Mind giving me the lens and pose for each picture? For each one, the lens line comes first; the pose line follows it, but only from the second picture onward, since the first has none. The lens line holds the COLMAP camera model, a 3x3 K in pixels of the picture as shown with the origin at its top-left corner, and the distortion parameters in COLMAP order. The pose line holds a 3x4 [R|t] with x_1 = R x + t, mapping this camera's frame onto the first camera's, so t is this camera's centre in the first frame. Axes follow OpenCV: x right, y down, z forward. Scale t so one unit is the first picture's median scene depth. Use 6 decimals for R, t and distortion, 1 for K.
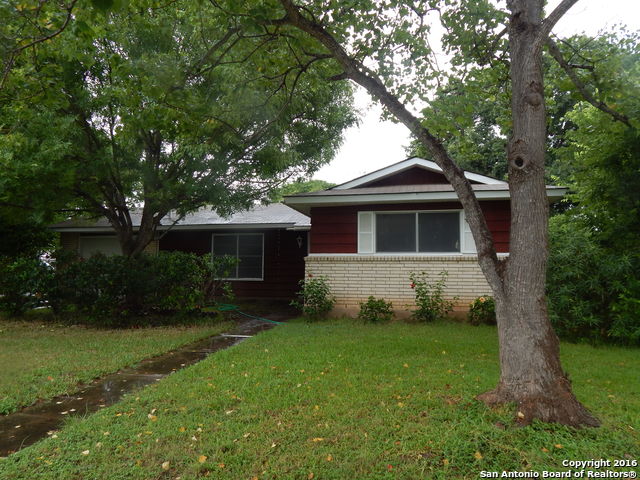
lens RADIAL K [[456.6, 0, 315.5], [0, 456.6, 234.0], [0, 0, 1]] dist [-0.004419, 0.002087]
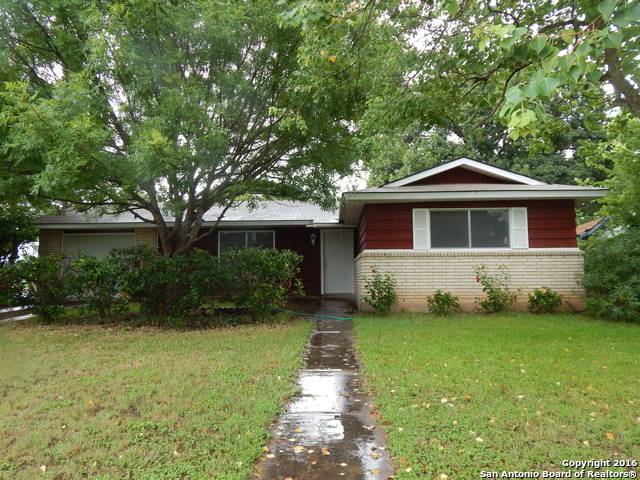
lens RADIAL K [[456.6, 0, 320.1], [0, 456.6, 237.5], [0, 0, 1]] dist [-0.004419, 0.002087]
pose [[0.982959, 0.001488, 0.183820, -0.306752], [-0.002909, 0.999968, 0.007461, 0.009071], [-0.183803, -0.007869, 0.982932, 0.028427]]
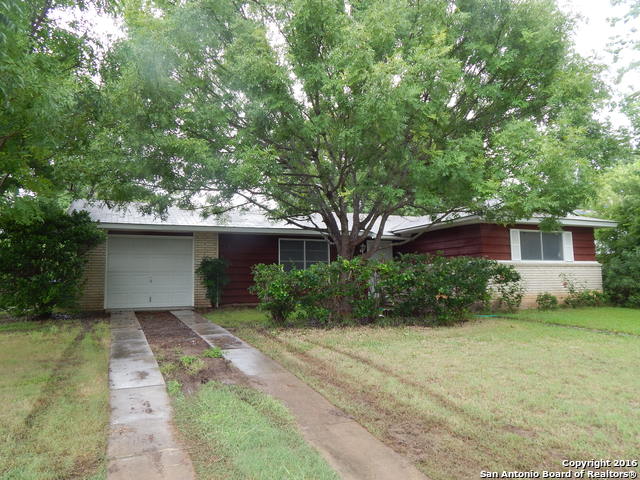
lens RADIAL K [[456.6, 0, 321.8], [0, 456.6, 241.5], [0, 0, 1]] dist [-0.004419, 0.002087]
pose [[0.795045, 0.033411, 0.605630, -1.138906], [-0.035668, 0.999329, -0.008308, 0.017966], [-0.605501, -0.014996, 0.795703, 0.297985]]
